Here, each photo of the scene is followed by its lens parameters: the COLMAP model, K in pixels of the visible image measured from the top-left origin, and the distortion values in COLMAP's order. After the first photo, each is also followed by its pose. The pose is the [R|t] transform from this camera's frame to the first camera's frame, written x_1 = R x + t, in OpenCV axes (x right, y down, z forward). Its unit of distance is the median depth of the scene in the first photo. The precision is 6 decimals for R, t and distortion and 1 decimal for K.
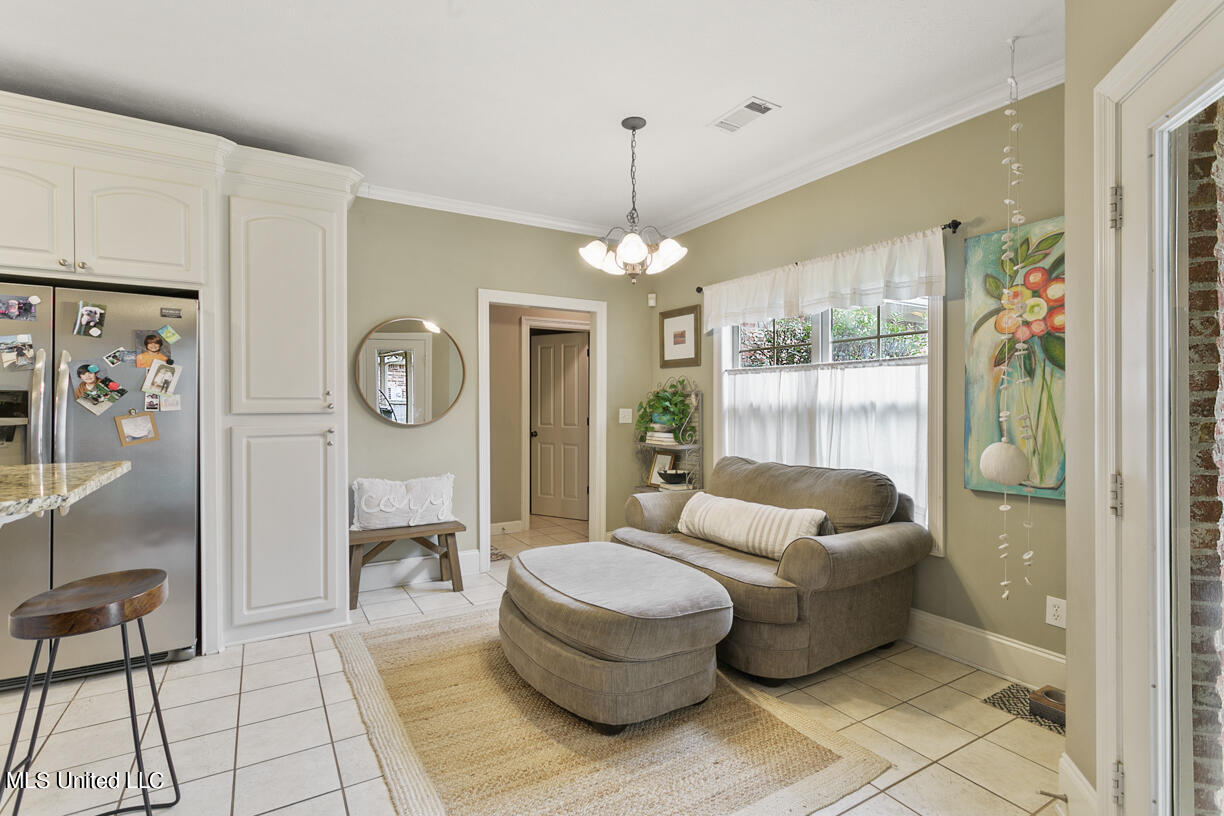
lens RADIAL K [[591.9, 0, 623.6], [0, 591.9, 403.2], [0, 0, 1]] dist [0.007076, 0.000409]
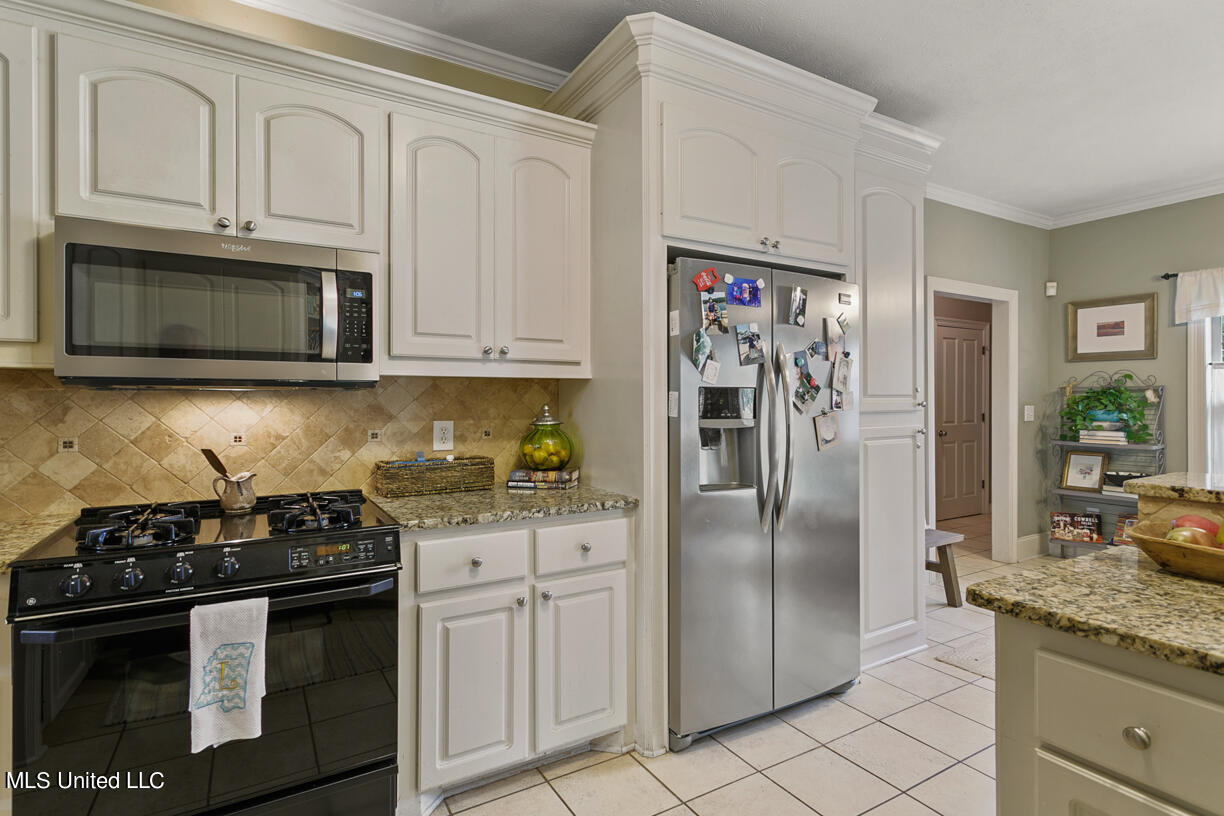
lens RADIAL K [[591.9, 0, 641.5], [0, 591.9, 403.5], [0, 0, 1]] dist [0.007076, 0.000409]
pose [[0.999900, -0.002061, 0.013996, -0.997445], [0.001936, 0.999958, 0.008906, -0.004904], [-0.014013, -0.008878, 0.999862, 0.117026]]
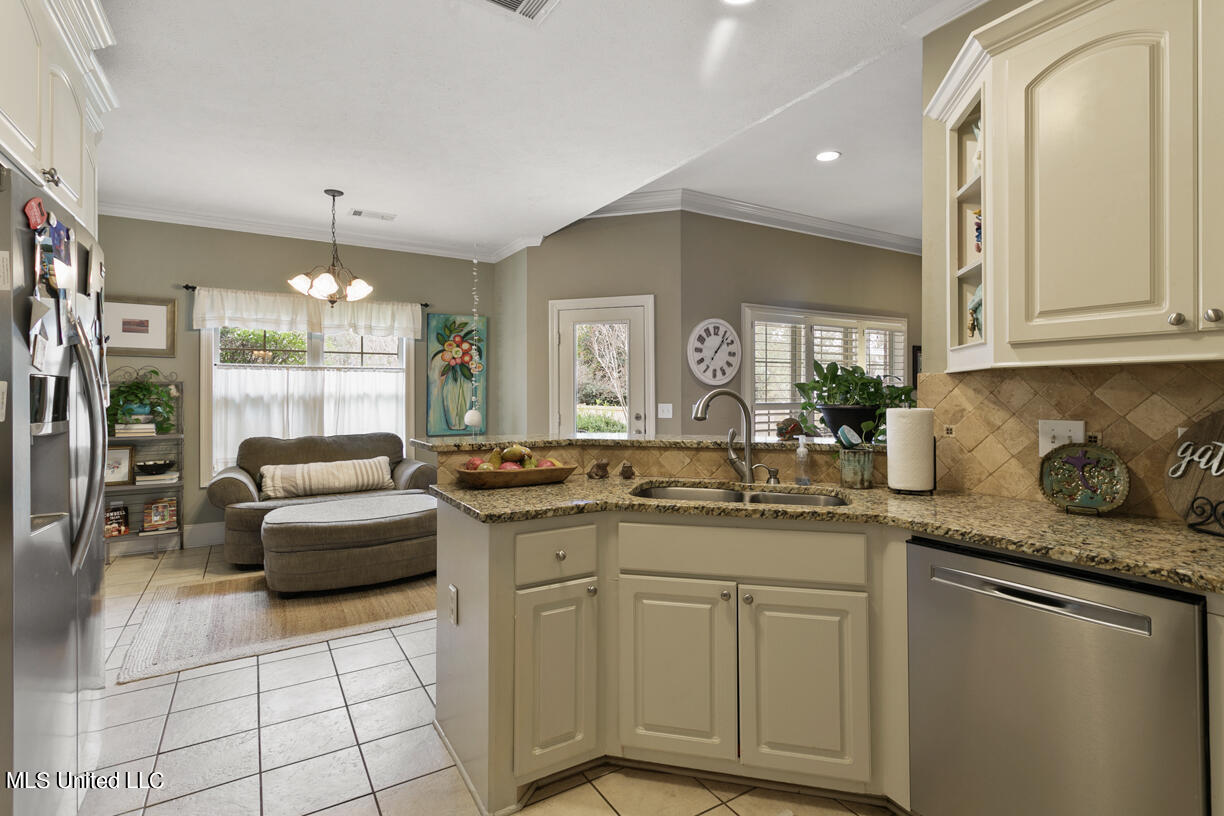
lens RADIAL K [[591.9, 0, 605.0], [0, 591.9, 401.3], [0, 0, 1]] dist [0.007076, 0.000409]
pose [[0.011267, -0.015733, 0.999813, -1.326605], [-0.000811, 0.999876, 0.015743, -0.005340], [-0.999936, -0.000988, 0.011253, 0.336236]]
